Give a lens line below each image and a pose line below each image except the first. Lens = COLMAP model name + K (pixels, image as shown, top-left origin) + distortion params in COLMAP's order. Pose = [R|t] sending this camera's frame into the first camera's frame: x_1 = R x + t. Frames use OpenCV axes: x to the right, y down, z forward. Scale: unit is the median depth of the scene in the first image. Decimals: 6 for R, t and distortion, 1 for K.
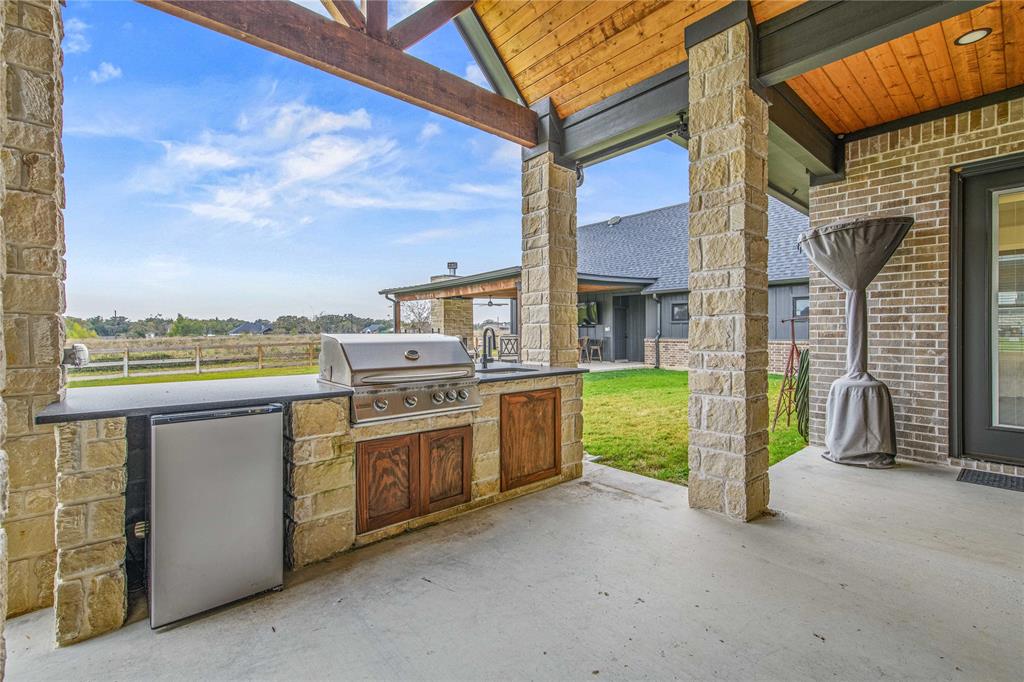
lens RADIAL K [[453.8, 0, 512.9], [0, 453.8, 338.1], [0, 0, 1]] dist [0.003202, 0.000172]
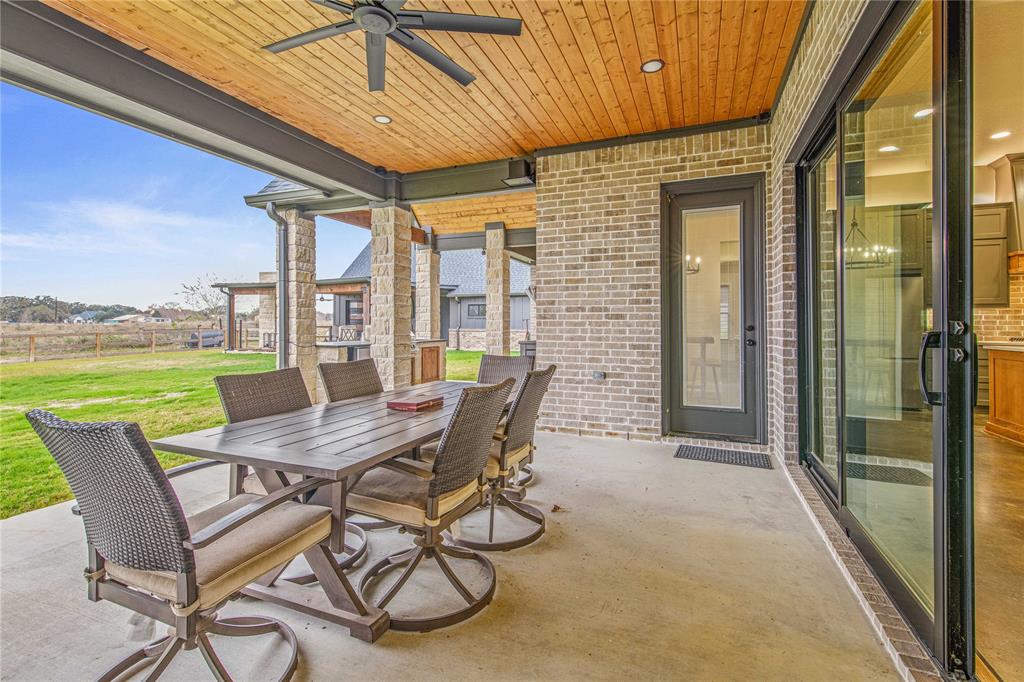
lens RADIAL K [[451.2, 0, 514.6], [0, 451.2, 322.9], [0, 0, 1]] dist [-0.000359, -0.000212]
pose [[0.896920, 0.008213, 0.442117, -0.224176], [-0.001864, 0.999889, -0.014792, 0.004852], [-0.442189, 0.012443, 0.896836, -0.517303]]
